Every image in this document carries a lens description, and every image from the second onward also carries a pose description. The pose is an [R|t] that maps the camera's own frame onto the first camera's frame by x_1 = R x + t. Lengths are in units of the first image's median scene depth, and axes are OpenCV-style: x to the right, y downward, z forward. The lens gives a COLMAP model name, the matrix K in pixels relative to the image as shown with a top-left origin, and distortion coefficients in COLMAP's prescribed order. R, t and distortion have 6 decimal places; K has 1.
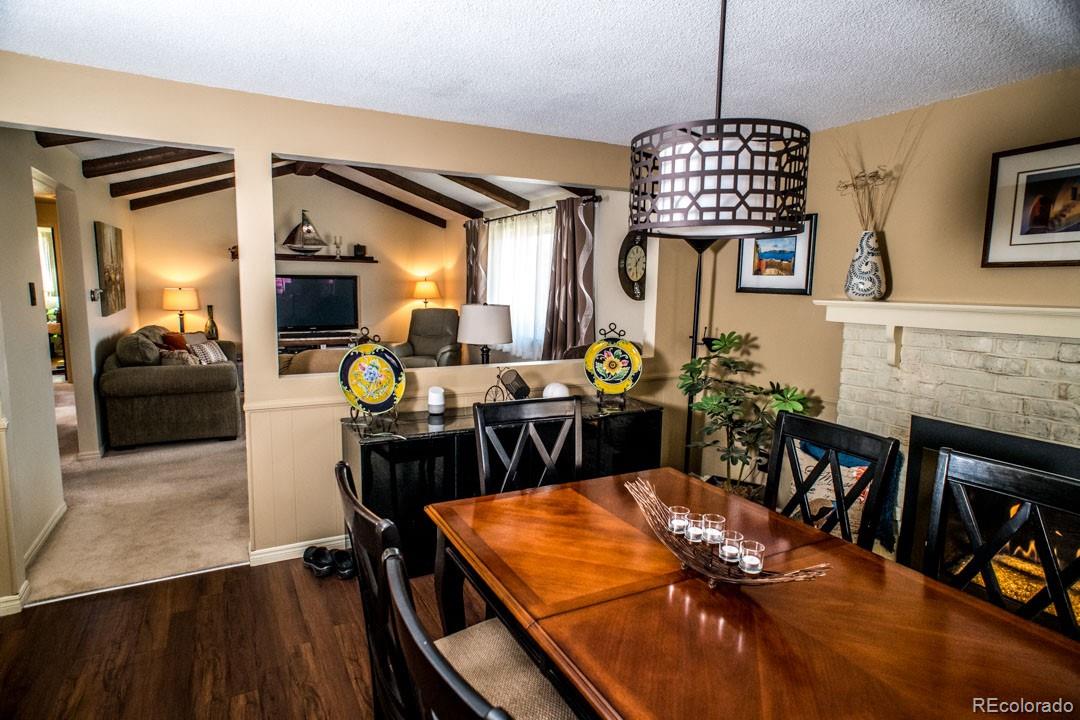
lens RADIAL K [[600.0, 0, 536.4], [0, 600.0, 359.4], [0, 0, 1]] dist [-0.019826, 0.030254]
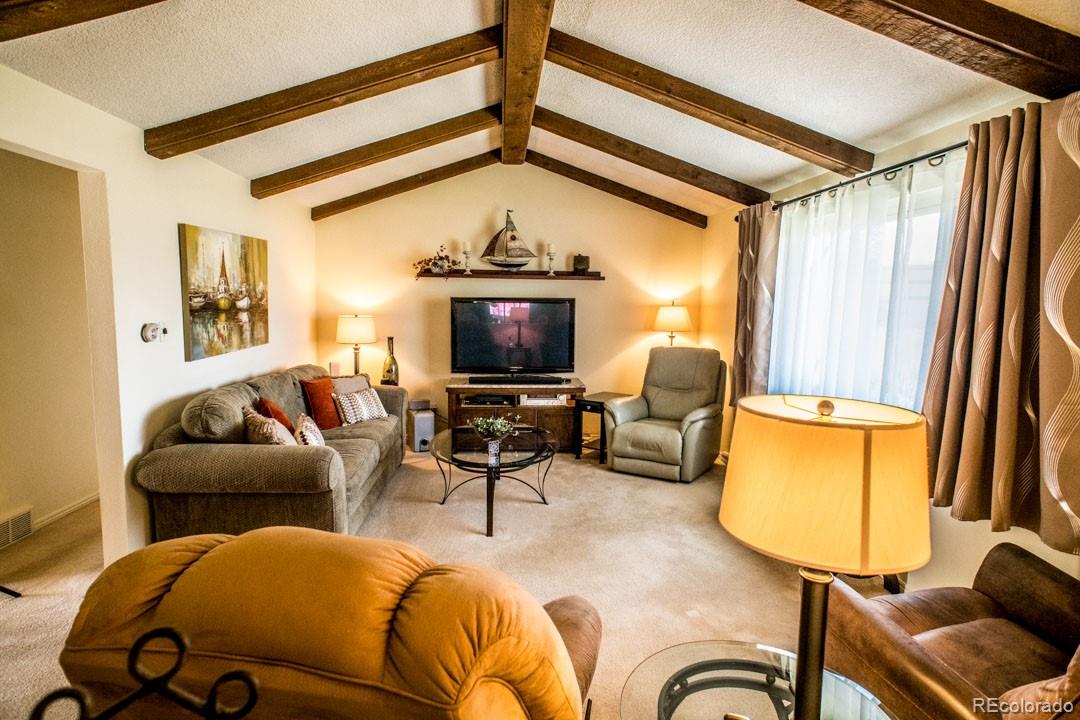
lens RADIAL K [[600.0, 0, 538.0], [0, 600.0, 358.0], [0, 0, 1]] dist [-0.019826, 0.030254]
pose [[0.911927, 0.037485, -0.408638, -0.047060], [-0.051681, 0.998381, -0.023750, -0.050925], [0.407086, 0.042777, 0.912388, 0.342529]]
